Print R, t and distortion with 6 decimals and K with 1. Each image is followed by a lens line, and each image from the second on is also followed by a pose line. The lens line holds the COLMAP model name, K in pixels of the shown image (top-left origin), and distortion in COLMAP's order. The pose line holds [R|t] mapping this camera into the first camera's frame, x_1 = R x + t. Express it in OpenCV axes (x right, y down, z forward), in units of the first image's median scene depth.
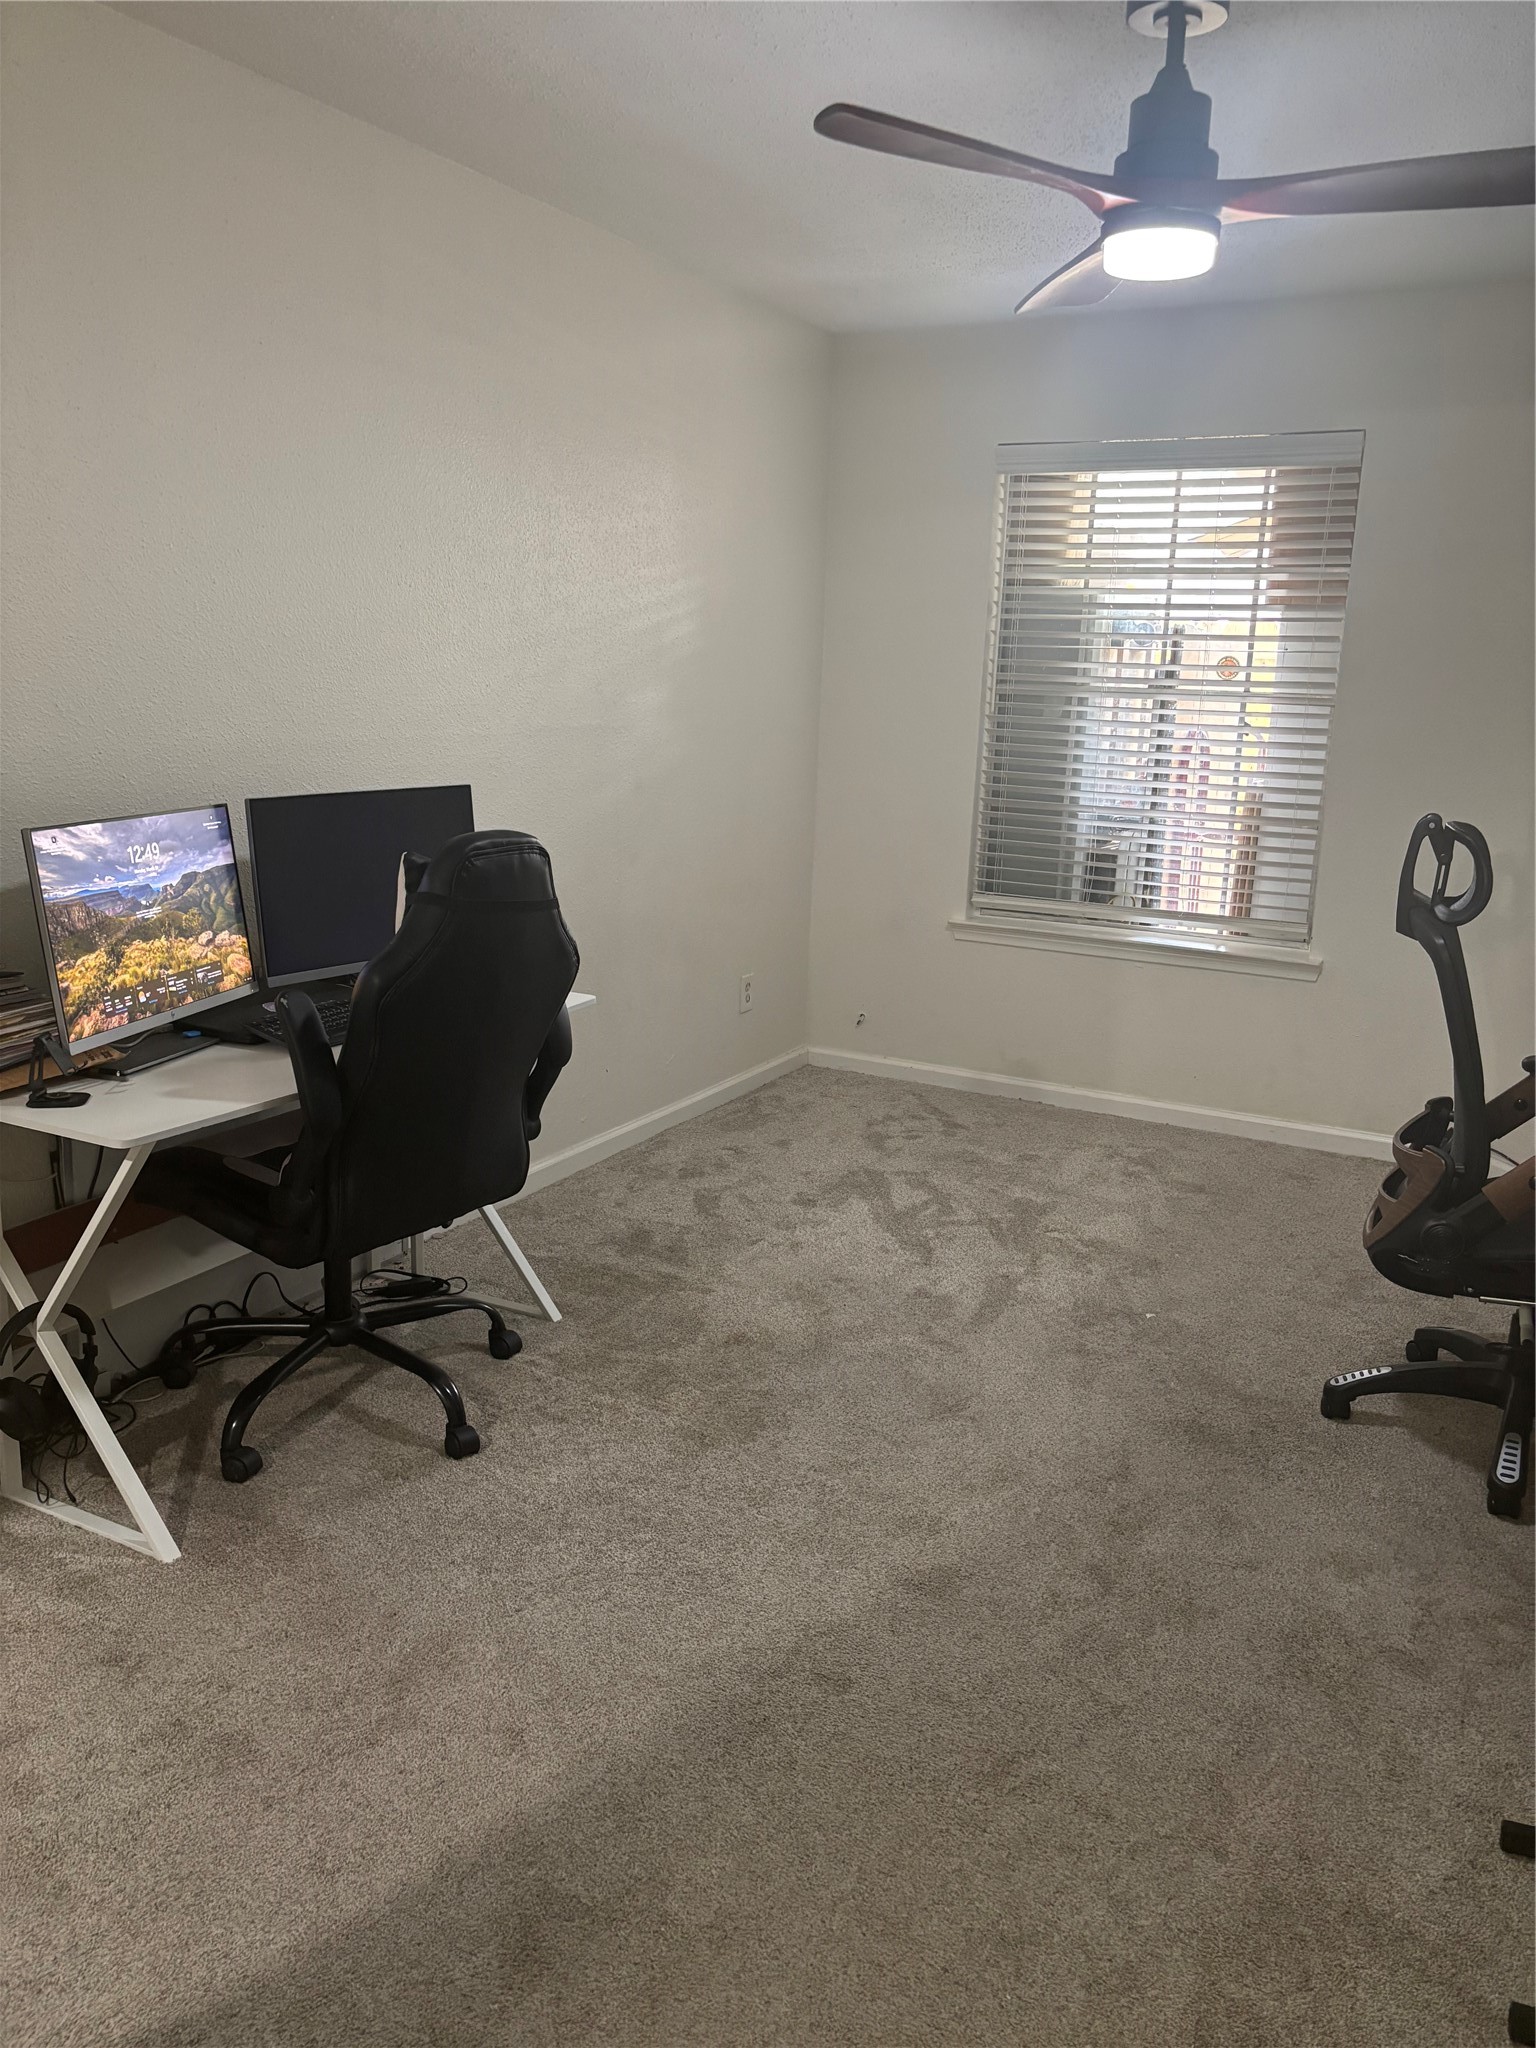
lens RADIAL K [[1556.1, 0, 759.6], [0, 1556.1, 1050.2], [0, 0, 1]] dist [0.029317, 0.004240]
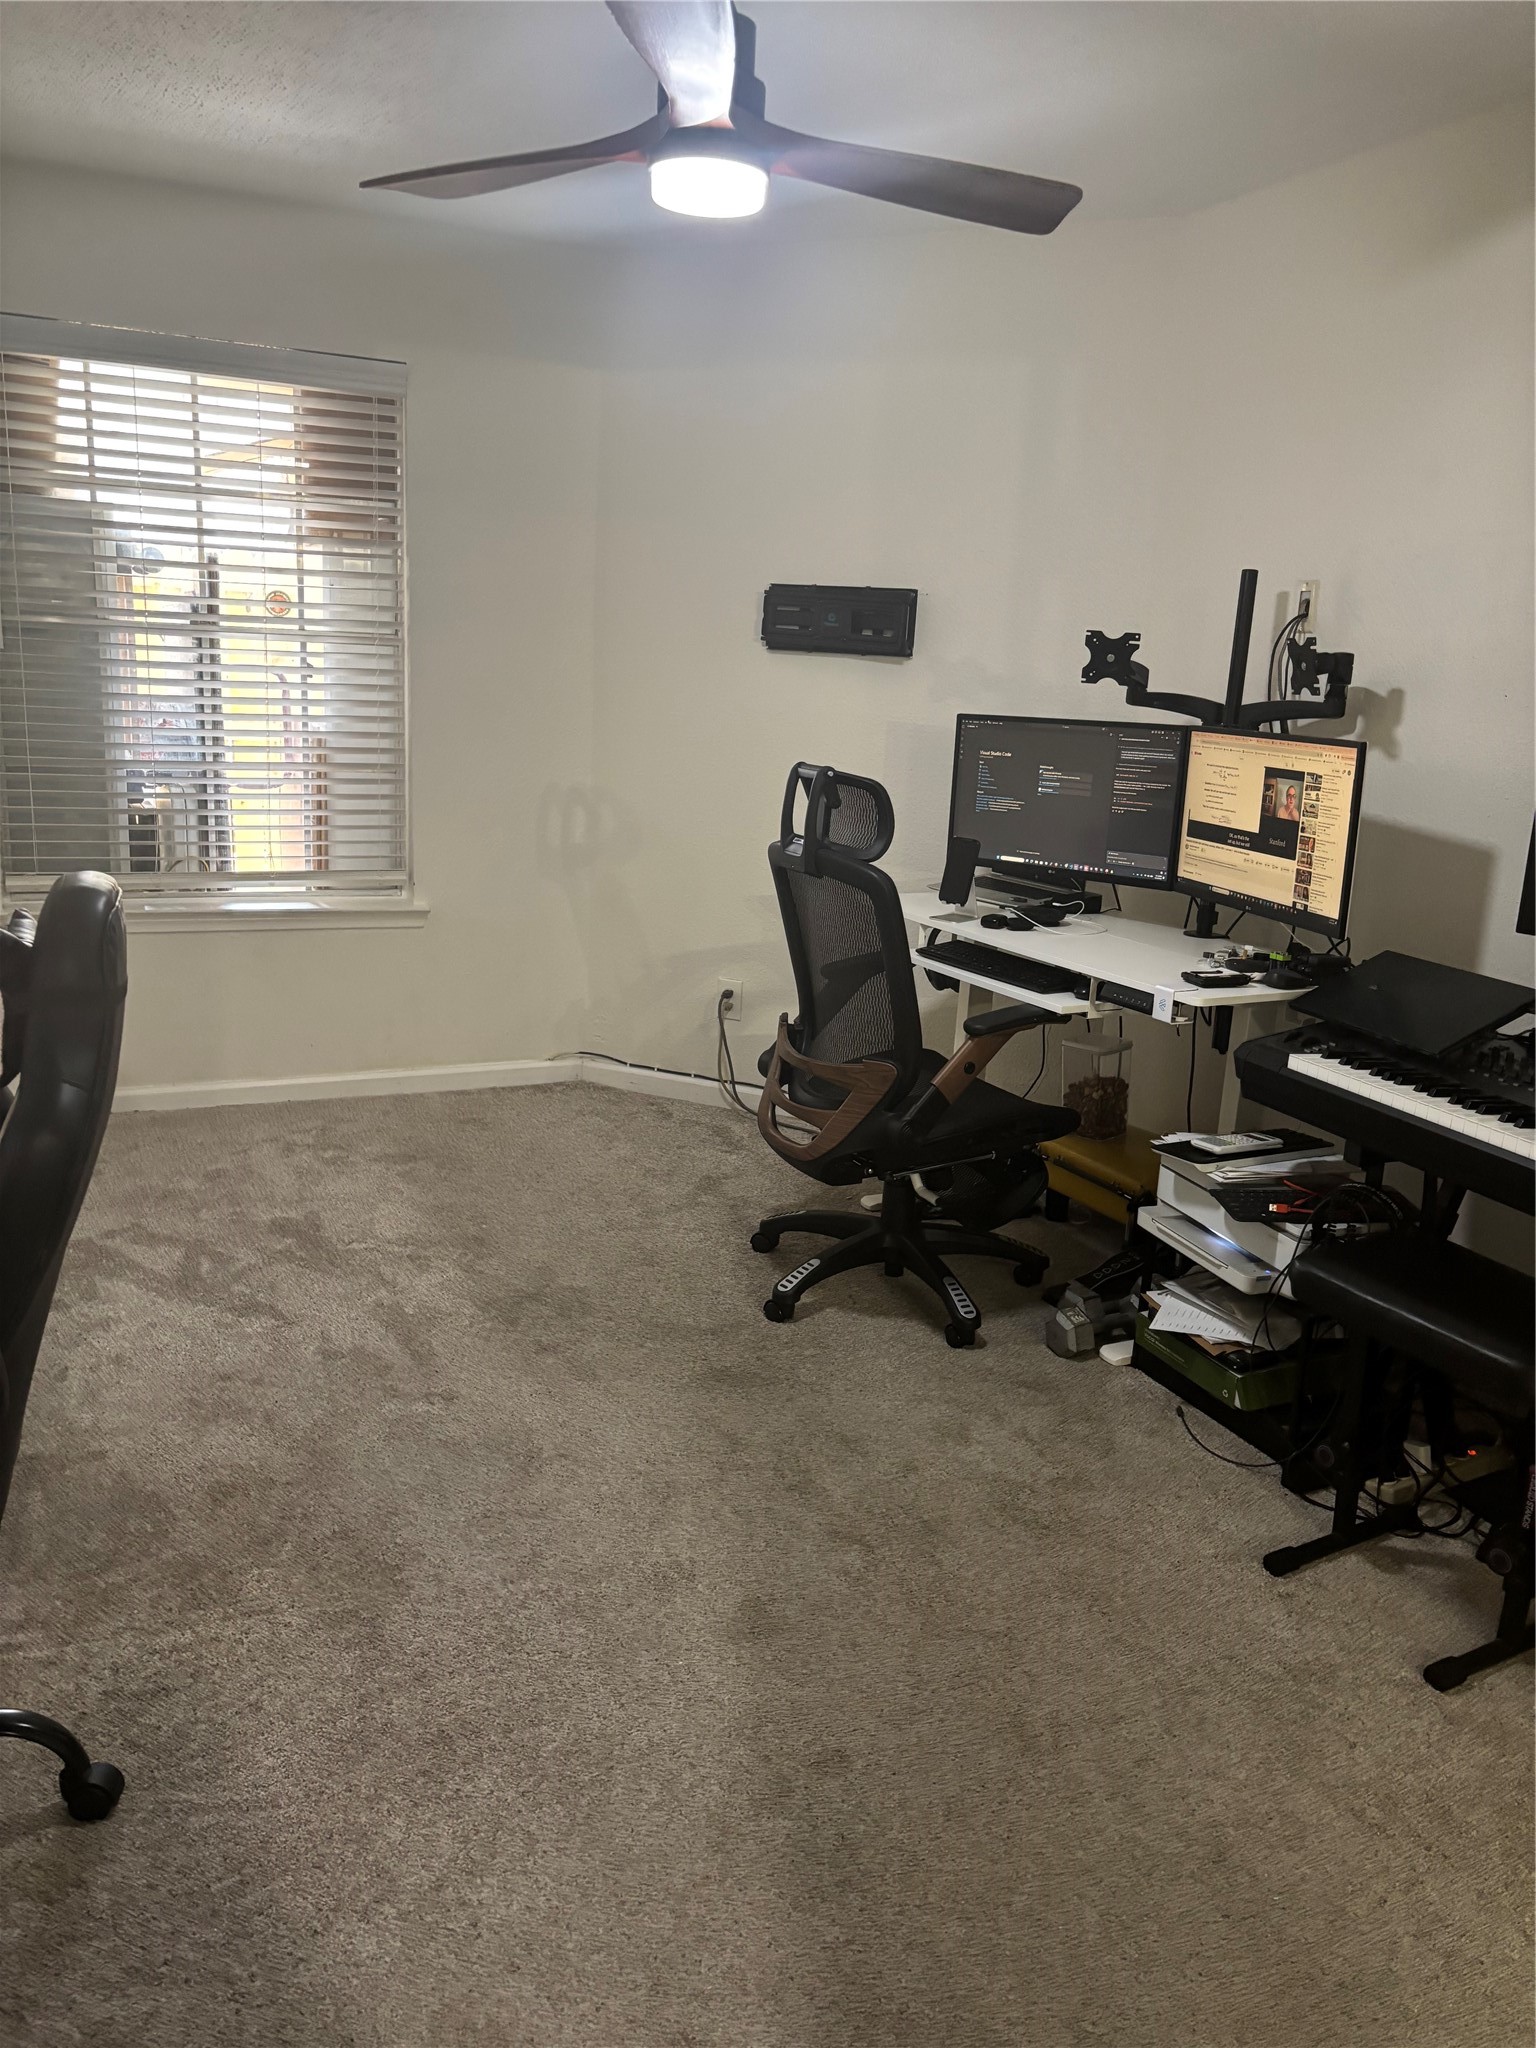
lens RADIAL K [[1556.1, 0, 759.6], [0, 1556.1, 1050.2], [0, 0, 1]] dist [0.029317, 0.004240]
pose [[0.619528, -0.204058, 0.757988, -0.276605], [0.163141, 0.978007, 0.129949, -0.060322], [-0.767835, 0.043152, 0.639193, 0.203047]]
